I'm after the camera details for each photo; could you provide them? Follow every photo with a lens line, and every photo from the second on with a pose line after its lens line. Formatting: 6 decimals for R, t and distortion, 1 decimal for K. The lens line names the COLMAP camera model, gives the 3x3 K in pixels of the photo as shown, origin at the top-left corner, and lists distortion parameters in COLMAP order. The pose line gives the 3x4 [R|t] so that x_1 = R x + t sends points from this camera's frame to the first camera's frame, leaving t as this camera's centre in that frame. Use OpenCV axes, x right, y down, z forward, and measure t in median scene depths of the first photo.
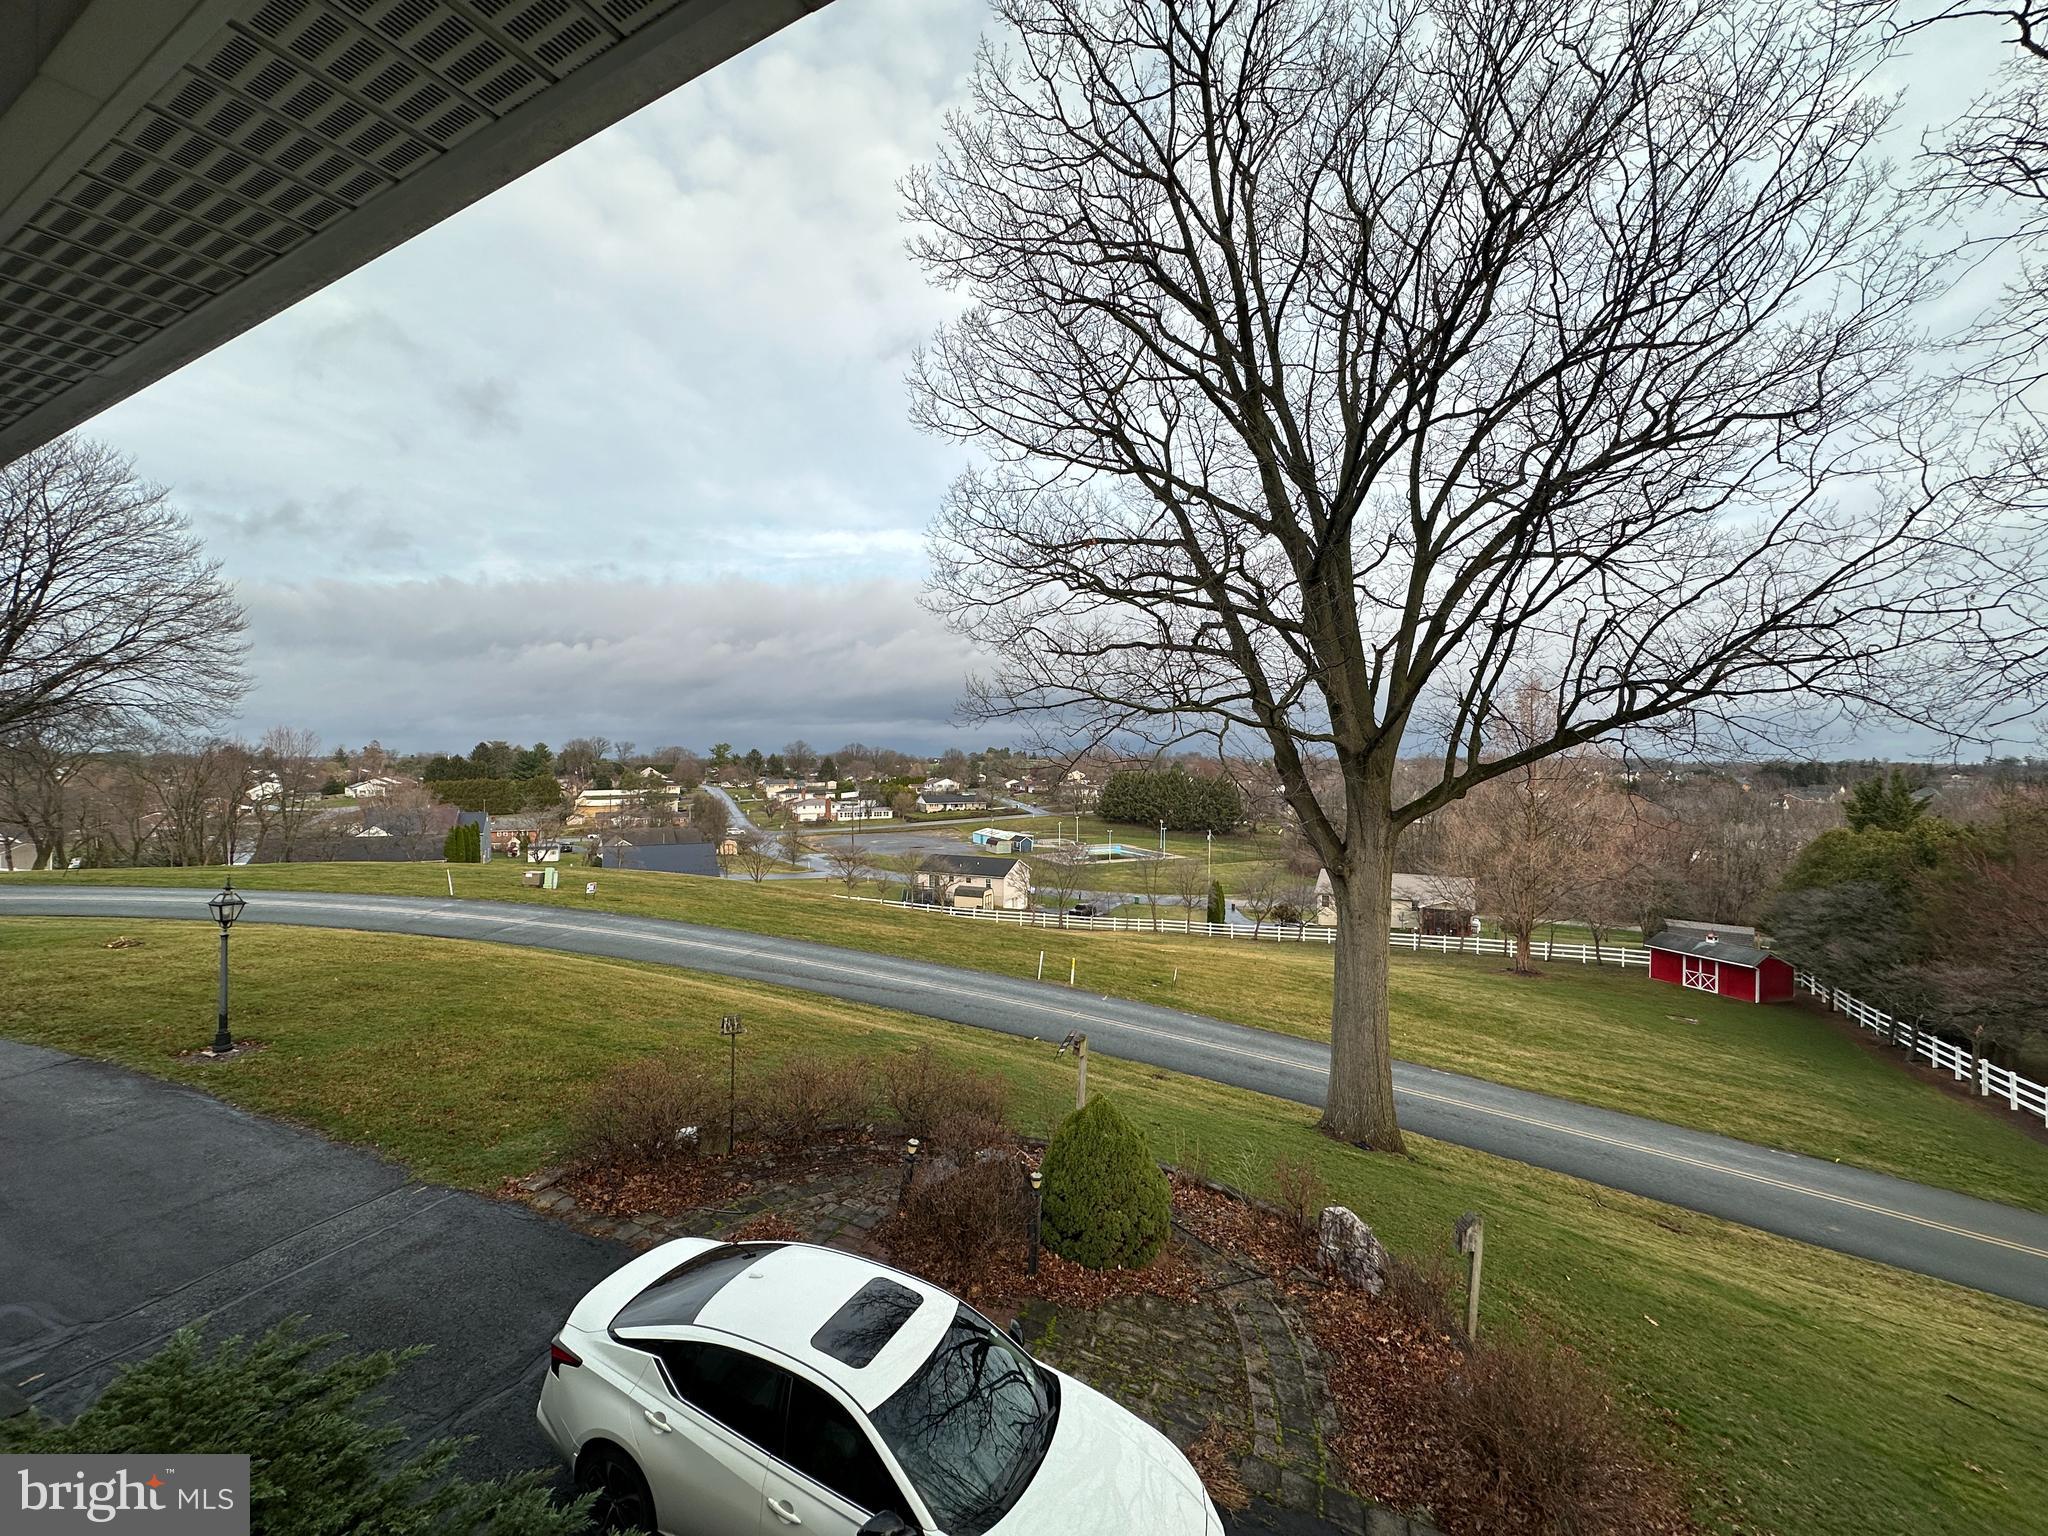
lens RADIAL K [[813.8, 0, 1025.2], [0, 813.8, 767.5], [0, 0, 1]] dist [-0.004662, 0.001220]
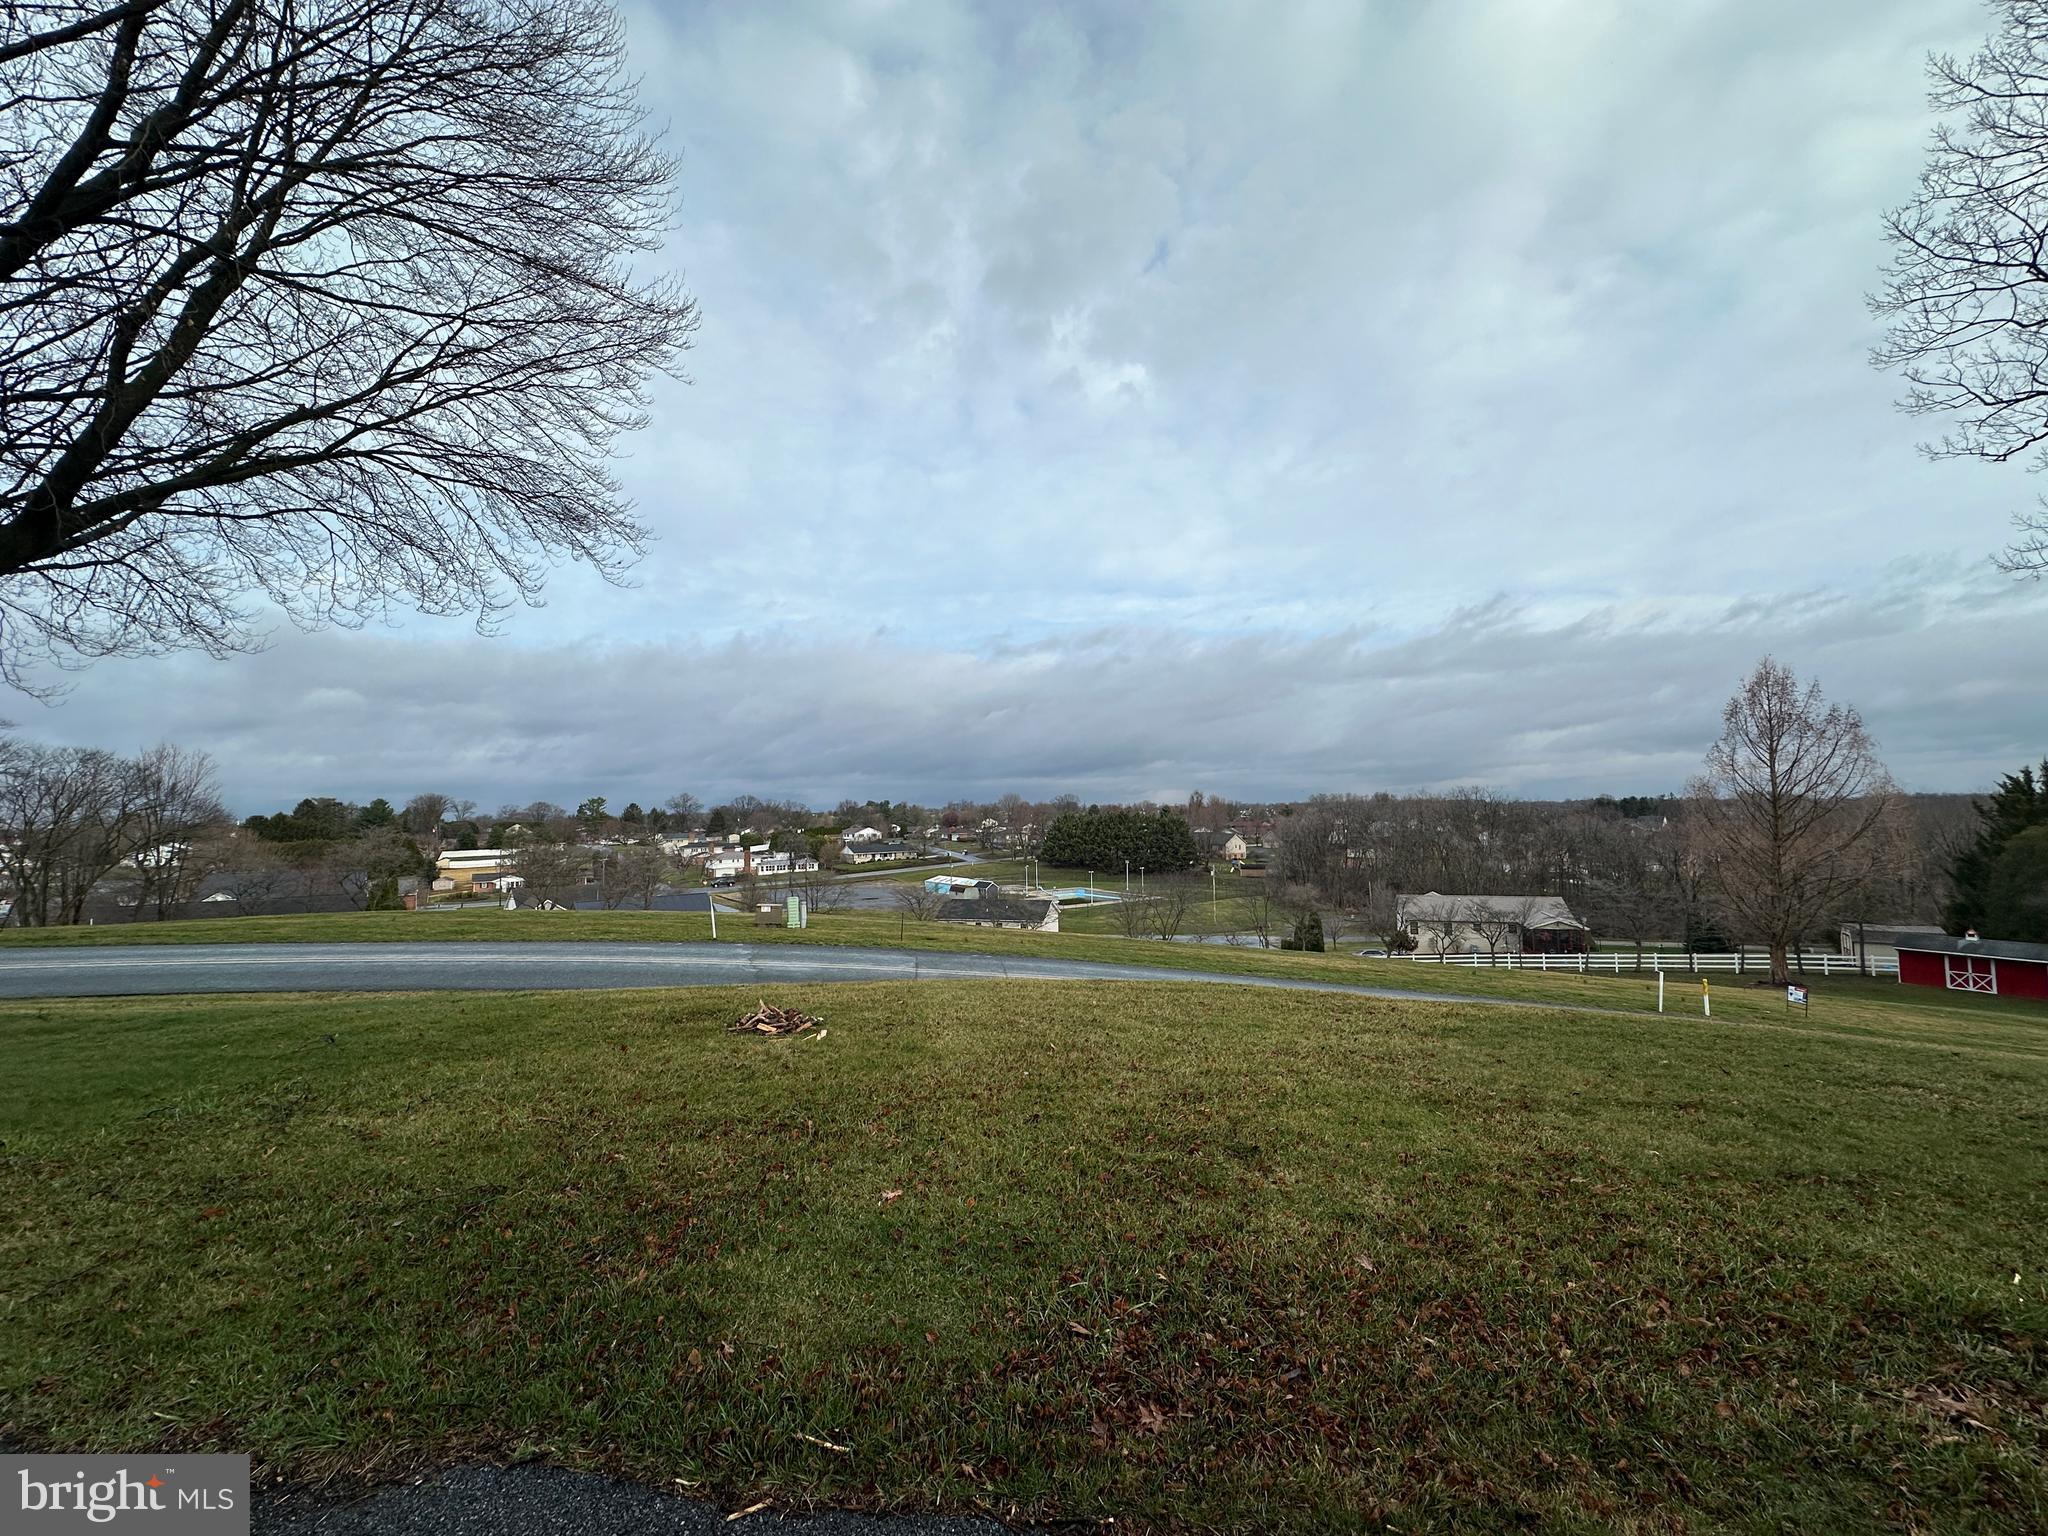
lens RADIAL K [[813.8, 0, 1030.0], [0, 813.8, 771.2], [0, 0, 1]] dist [-0.004662, 0.001220]
pose [[0.986686, -0.012284, 0.162175, -0.422128], [0.022095, 0.998023, -0.058833, 0.052053], [-0.161132, 0.061632, 0.985007, 0.243539]]
